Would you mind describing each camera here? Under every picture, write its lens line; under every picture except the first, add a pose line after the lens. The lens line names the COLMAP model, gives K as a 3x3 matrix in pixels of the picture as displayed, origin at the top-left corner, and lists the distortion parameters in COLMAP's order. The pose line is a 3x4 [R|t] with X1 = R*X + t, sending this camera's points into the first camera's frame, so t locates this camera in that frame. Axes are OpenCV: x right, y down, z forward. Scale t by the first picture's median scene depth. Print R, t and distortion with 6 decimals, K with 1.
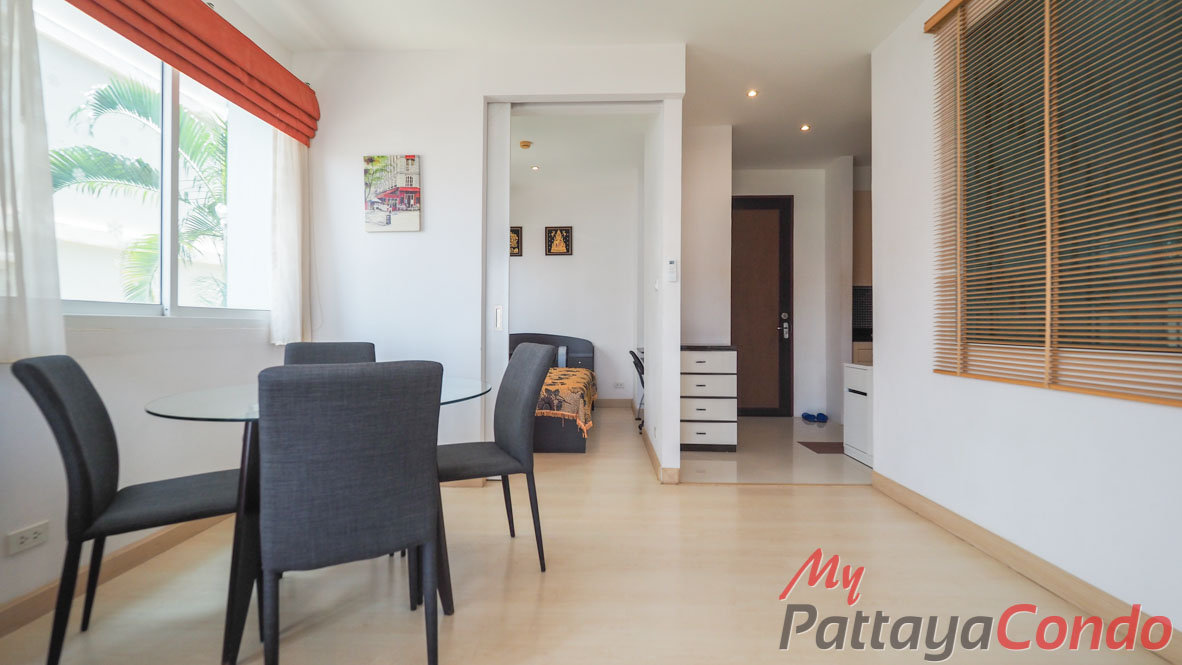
lens RADIAL K [[508.0, 0, 581.3], [0, 508.0, 330.9], [0, 0, 1]] dist [-0.000575, -0.001209]
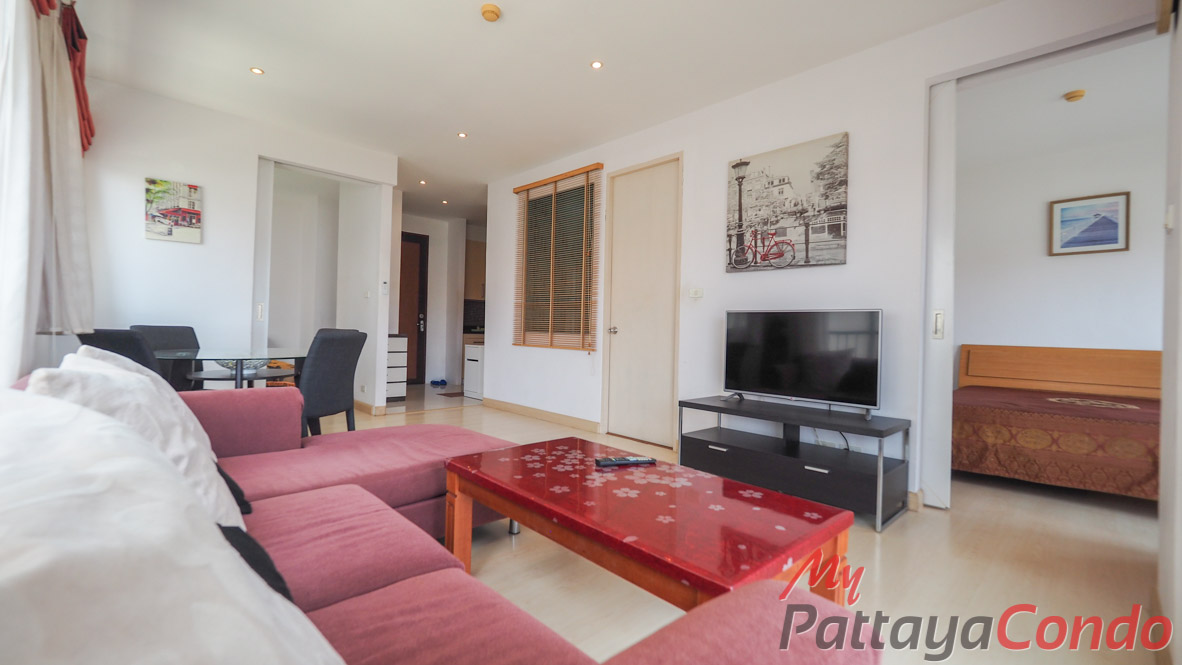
lens RADIAL K [[508.0, 0, 578.3], [0, 508.0, 332.1], [0, 0, 1]] dist [-0.000575, -0.001209]
pose [[0.707867, 0.013576, 0.706215, -0.546868], [-0.019320, 0.999813, 0.000145, 0.014202], [-0.706081, -0.013747, 0.707997, -0.631900]]
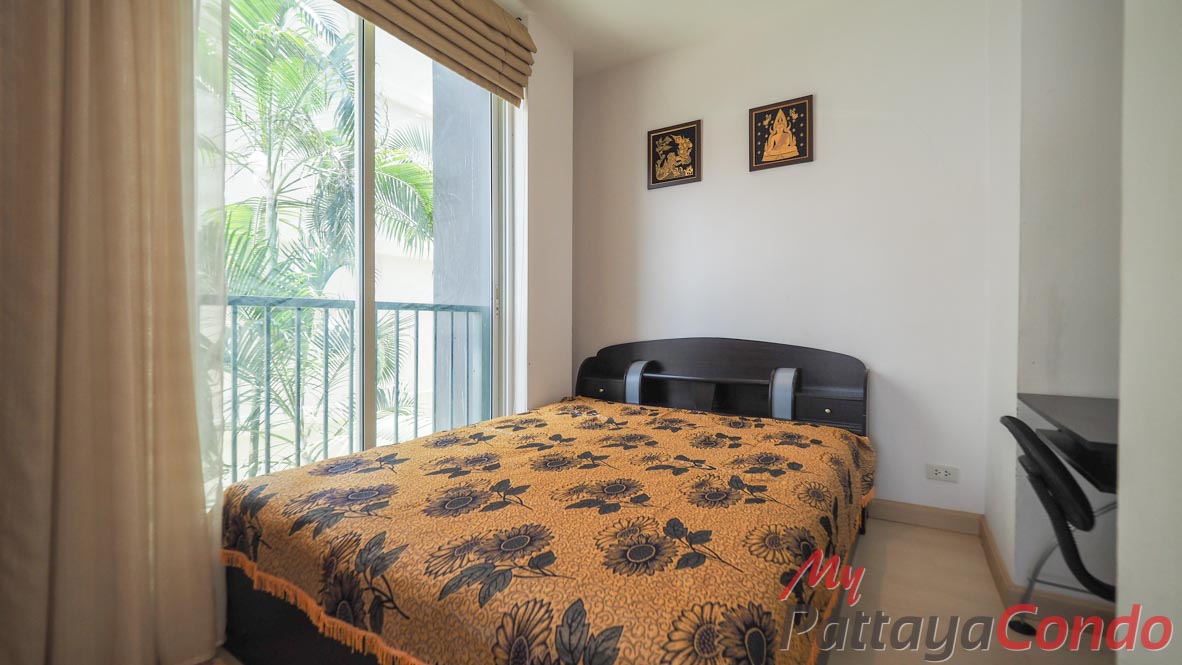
lens RADIAL K [[508.0, 0, 568.8], [0, 508.0, 328.5], [0, 0, 1]] dist [-0.000575, -0.001209]
pose [[0.856516, 0.006347, -0.516081, 0.055346], [-0.003333, 0.999972, 0.006767, -0.014386], [0.516110, -0.004076, 0.856513, 1.002748]]
